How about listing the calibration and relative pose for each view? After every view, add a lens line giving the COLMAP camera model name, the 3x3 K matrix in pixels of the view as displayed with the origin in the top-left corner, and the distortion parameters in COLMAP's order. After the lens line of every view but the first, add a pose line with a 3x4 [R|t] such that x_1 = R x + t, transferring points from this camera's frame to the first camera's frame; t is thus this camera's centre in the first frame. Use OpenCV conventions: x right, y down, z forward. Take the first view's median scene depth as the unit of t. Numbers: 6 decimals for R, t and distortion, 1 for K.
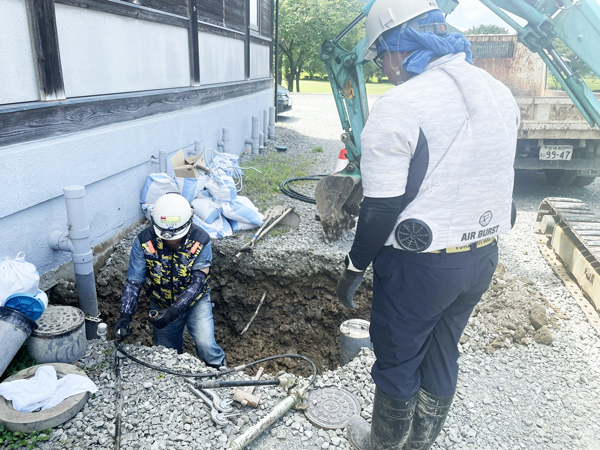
lens RADIAL K [[451.6, 0, 296.4], [0, 451.6, 226.4], [0, 0, 1]] dist [0.023110, -0.023274]
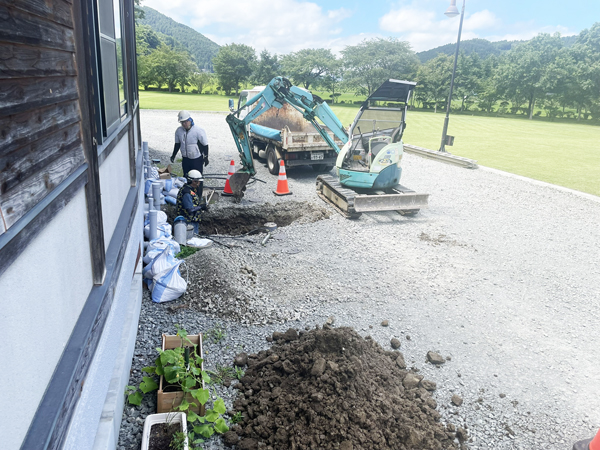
lens RADIAL K [[451.6, 0, 300.9], [0, 451.6, 224.7], [0, 0, 1]] dist [0.023110, -0.023274]
pose [[0.869566, -0.129379, 0.476566, -0.758216], [0.133712, 0.990705, 0.024982, 0.131786], [-0.475369, 0.041999, 0.878784, -1.136474]]
